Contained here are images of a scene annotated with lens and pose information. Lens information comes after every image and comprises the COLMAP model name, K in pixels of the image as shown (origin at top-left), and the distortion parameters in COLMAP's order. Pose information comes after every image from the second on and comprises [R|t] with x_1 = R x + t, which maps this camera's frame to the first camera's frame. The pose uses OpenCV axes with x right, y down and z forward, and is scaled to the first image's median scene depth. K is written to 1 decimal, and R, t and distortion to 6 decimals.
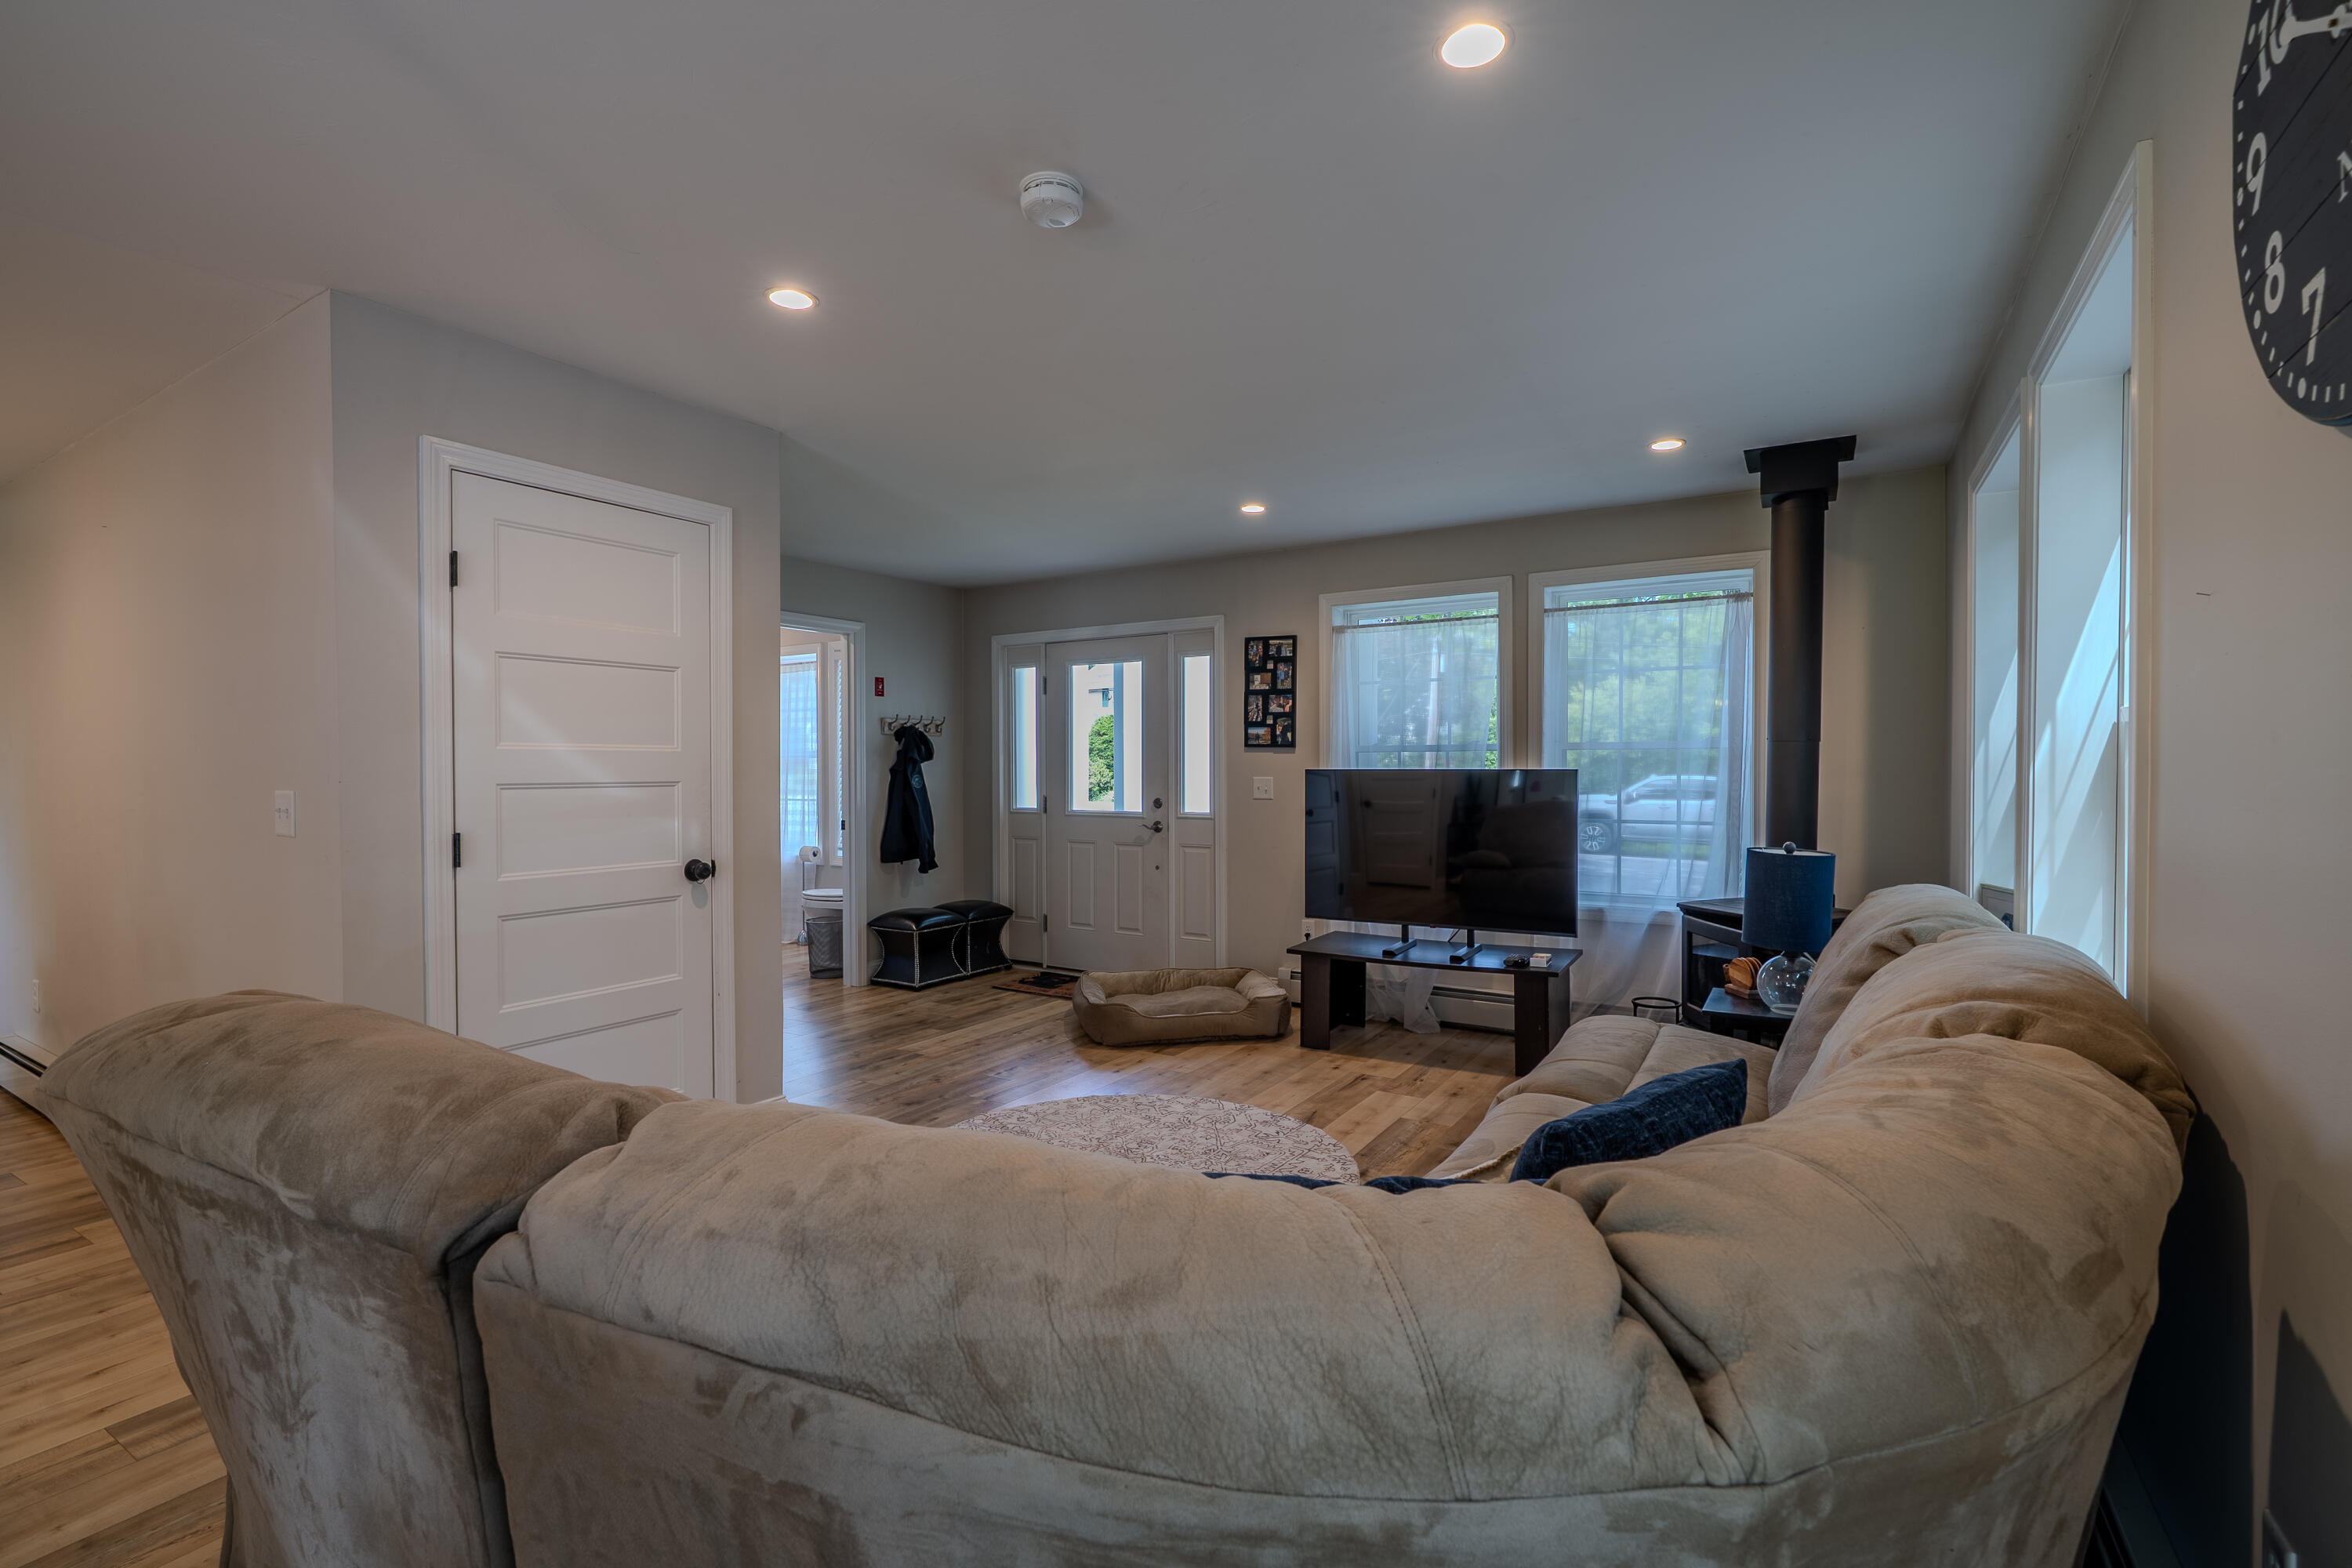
lens RADIAL K [[1055.9, 0, 1181.8], [0, 1055.9, 779.2], [0, 0, 1]] dist [-0.002391, 0.000623]
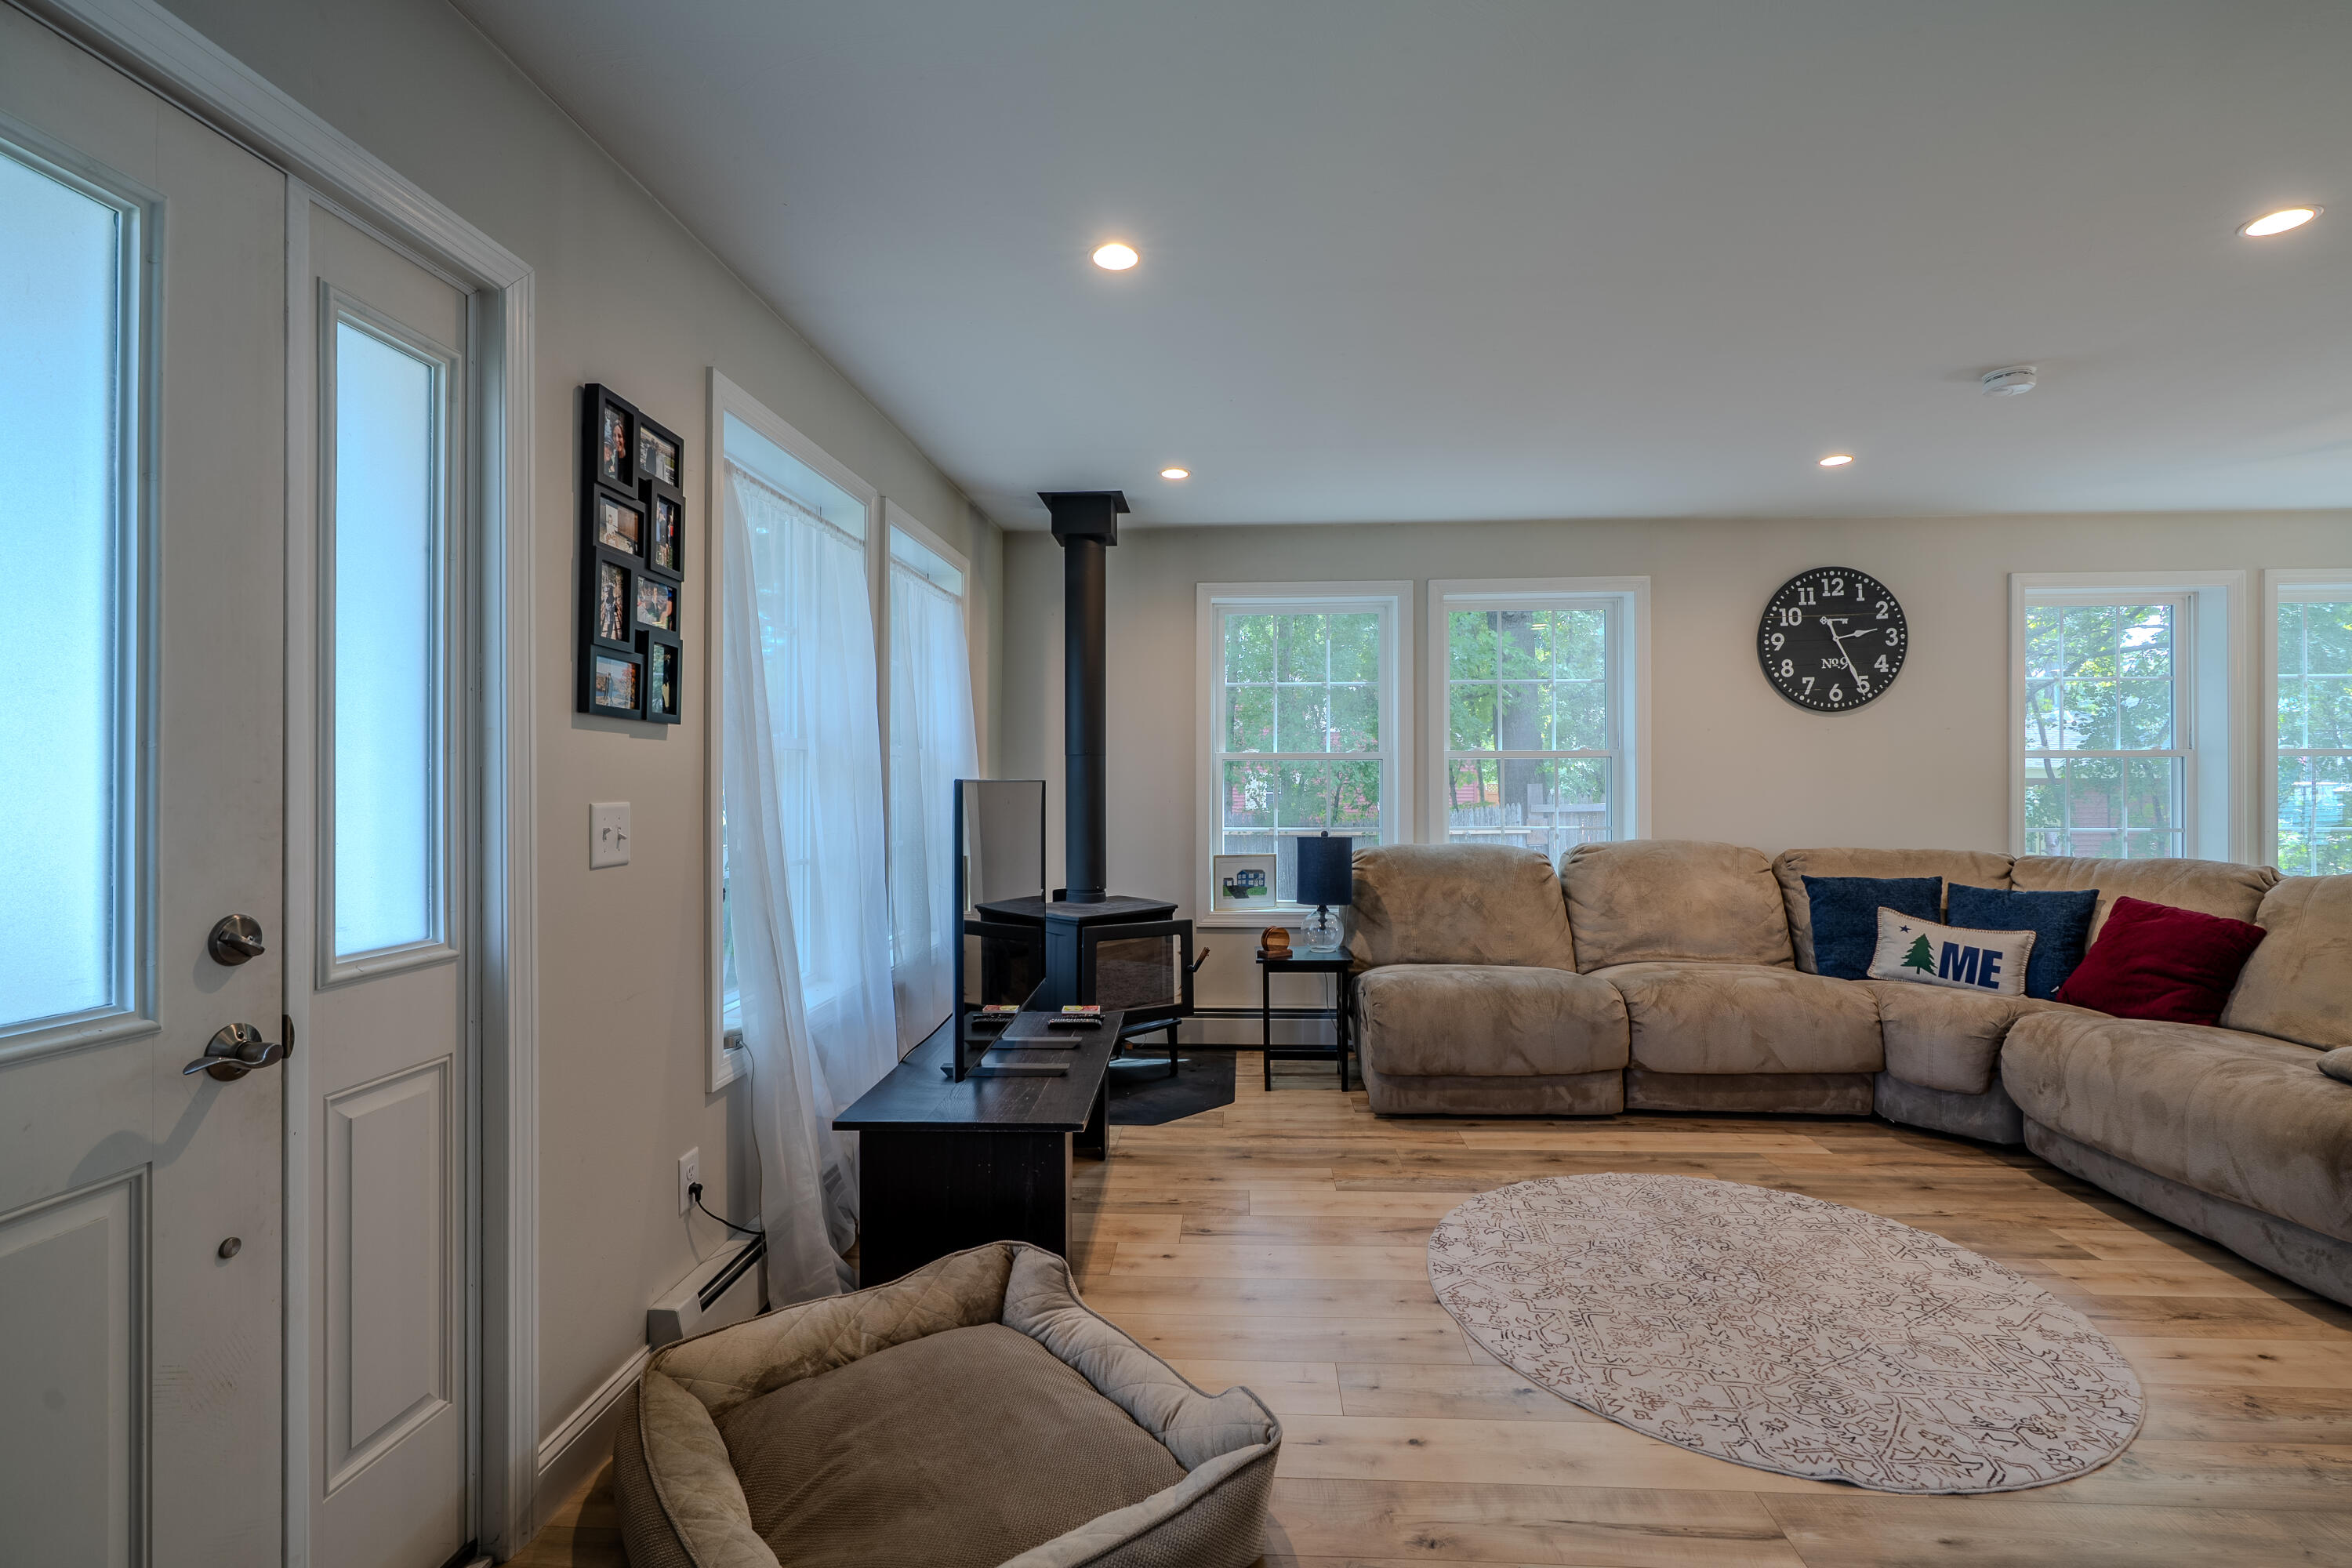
lens RADIAL K [[1053.0, 0, 1181.5], [0, 1053.0, 778.9], [0, 0, 1]] dist [-0.003878, 0.001004]
pose [[-0.471119, 0.004304, 0.882059, -0.358465], [0.012149, 0.999925, 0.001610, -0.009139], [-0.881986, 0.011474, -0.471136, 1.124950]]
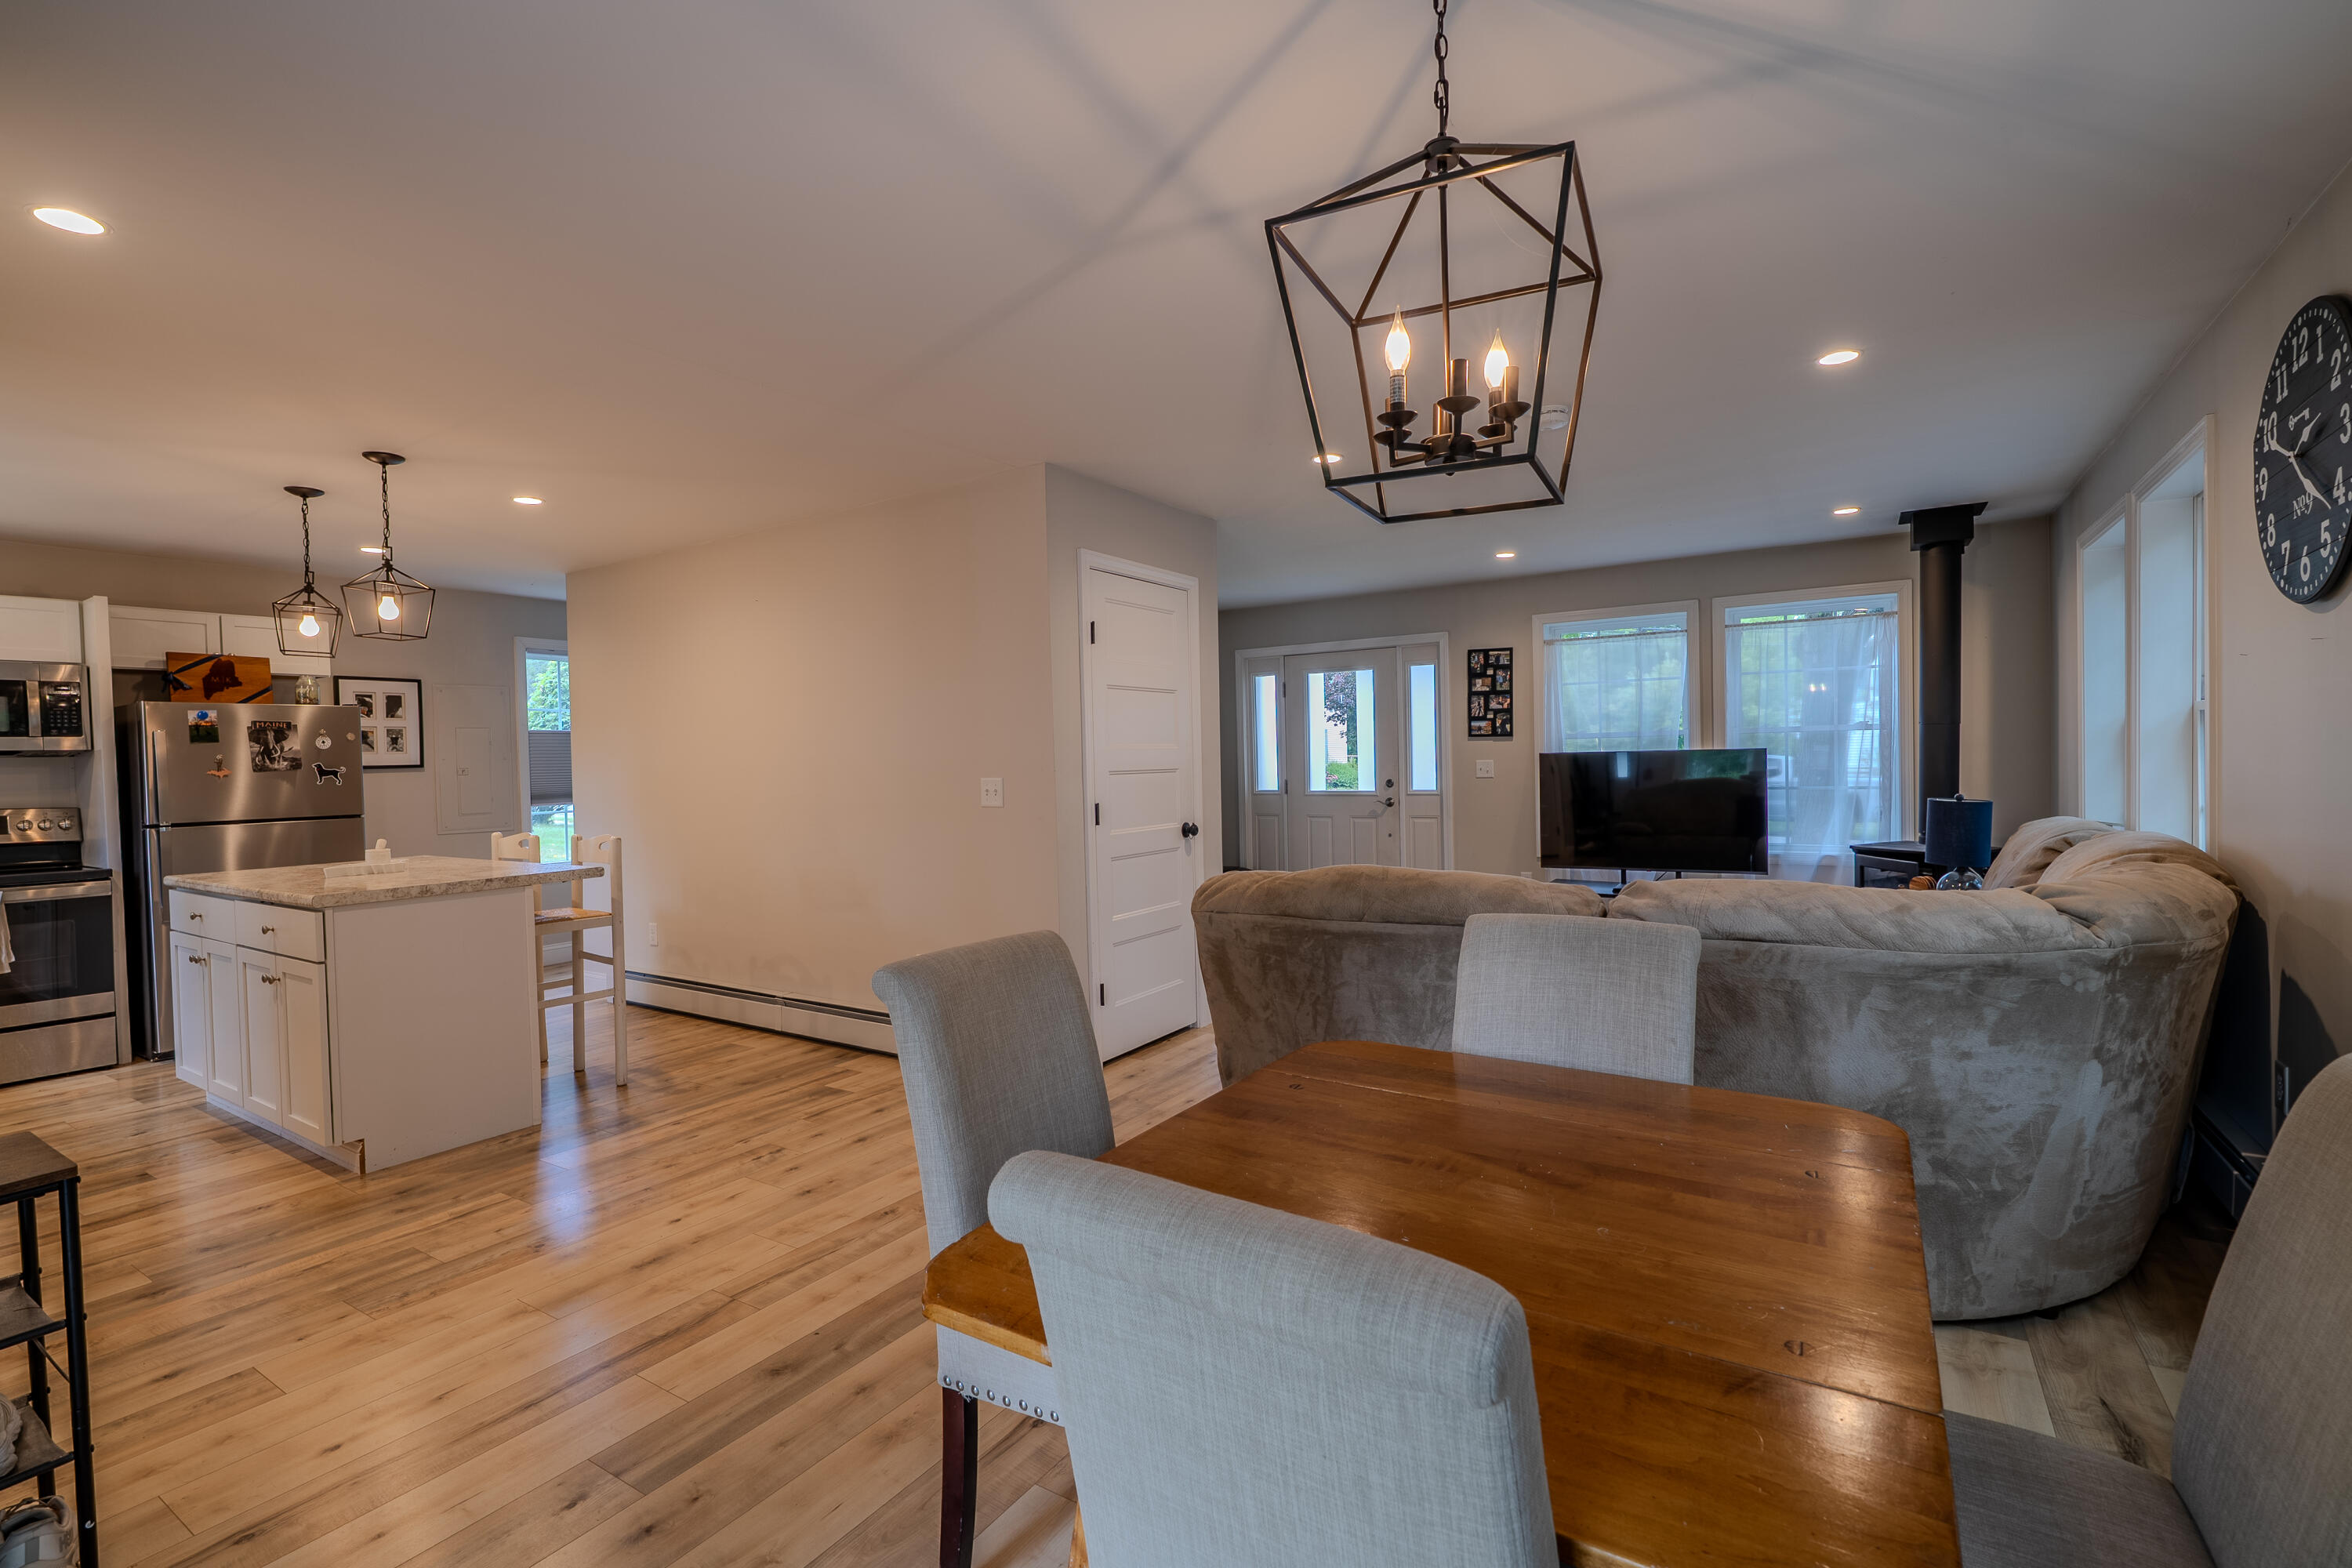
lens RADIAL K [[1053.0, 0, 1181.5], [0, 1053.0, 778.9], [0, 0, 1]] dist [-0.003878, 0.001004]
pose [[0.999485, -0.020385, -0.024774, -0.286639], [0.020582, 0.999759, 0.007686, 0.003362], [0.024611, -0.008192, 0.999664, -0.298824]]
